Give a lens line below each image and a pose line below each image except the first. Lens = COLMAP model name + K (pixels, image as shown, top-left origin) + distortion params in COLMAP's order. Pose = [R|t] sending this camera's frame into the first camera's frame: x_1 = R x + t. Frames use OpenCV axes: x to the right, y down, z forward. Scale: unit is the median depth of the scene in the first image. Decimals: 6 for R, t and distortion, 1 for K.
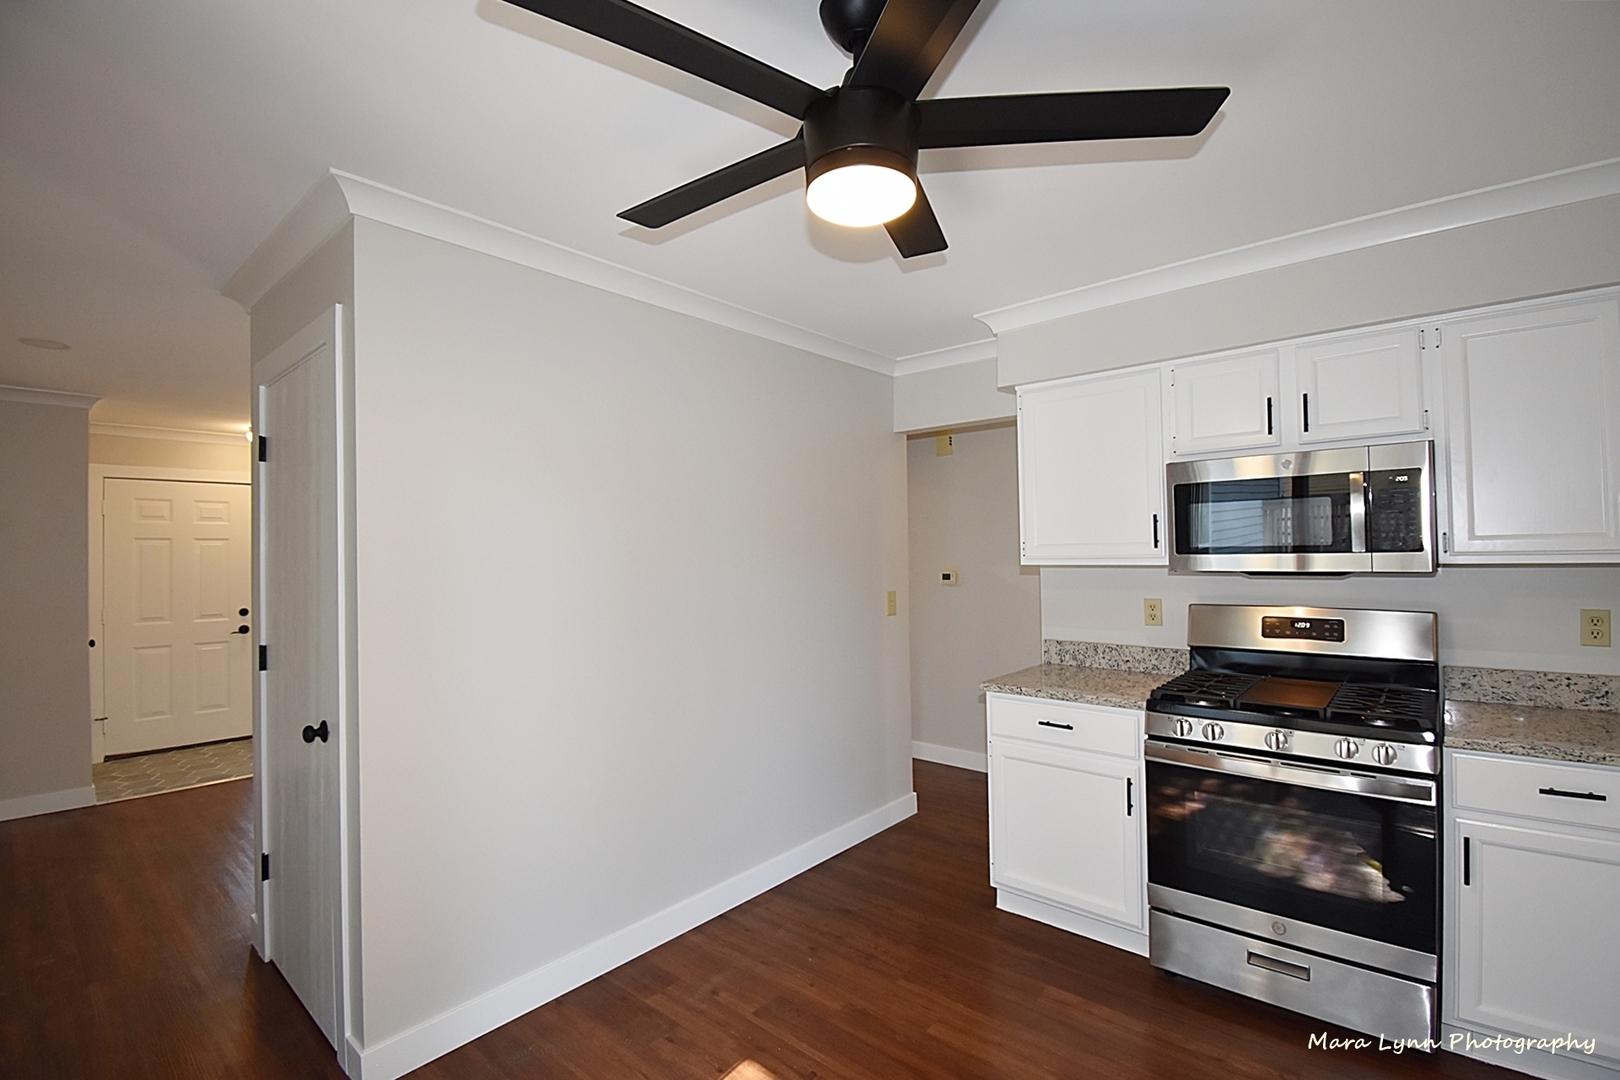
lens RADIAL K [[720.2, 0, 820.1], [0, 720.2, 549.4], [0, 0, 1]] dist [0.013845, -0.020519]
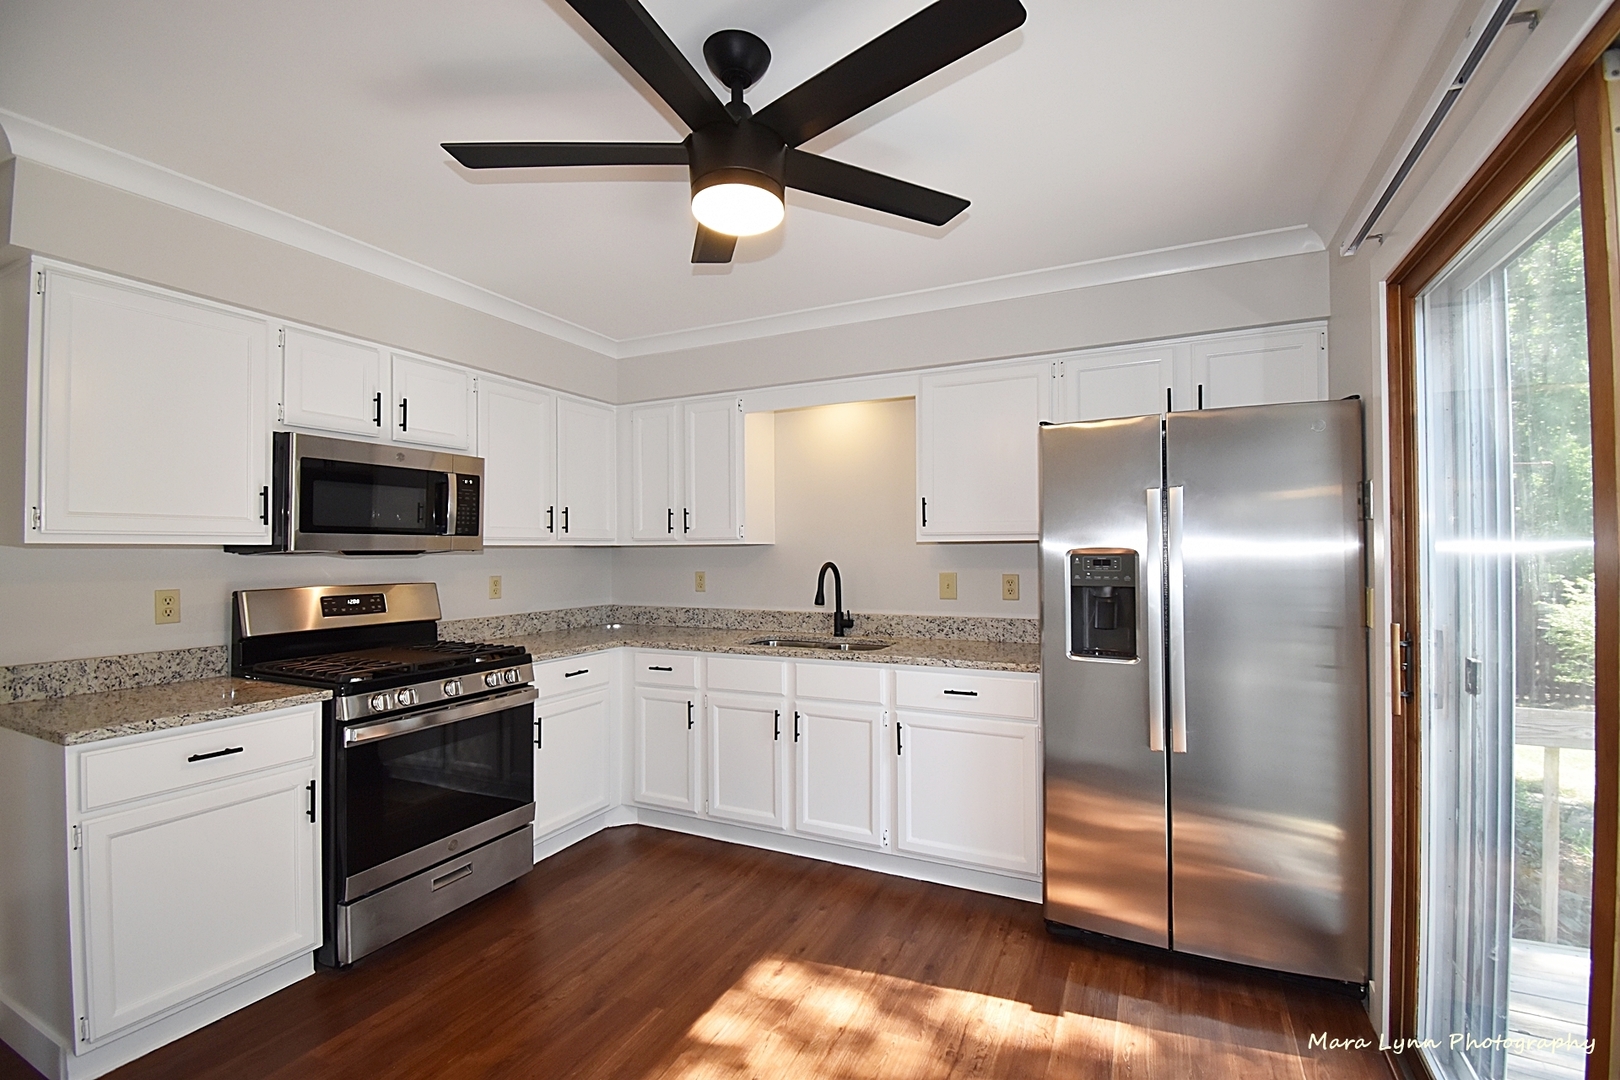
lens RADIAL K [[720.2, 0, 813.9], [0, 720.2, 542.7], [0, 0, 1]] dist [0.013845, -0.020519]
pose [[-0.241048, 0.020094, 0.970305, -0.560228], [-0.003650, 0.999760, -0.021611, 0.035213], [-0.970506, -0.008751, -0.240916, 0.576020]]
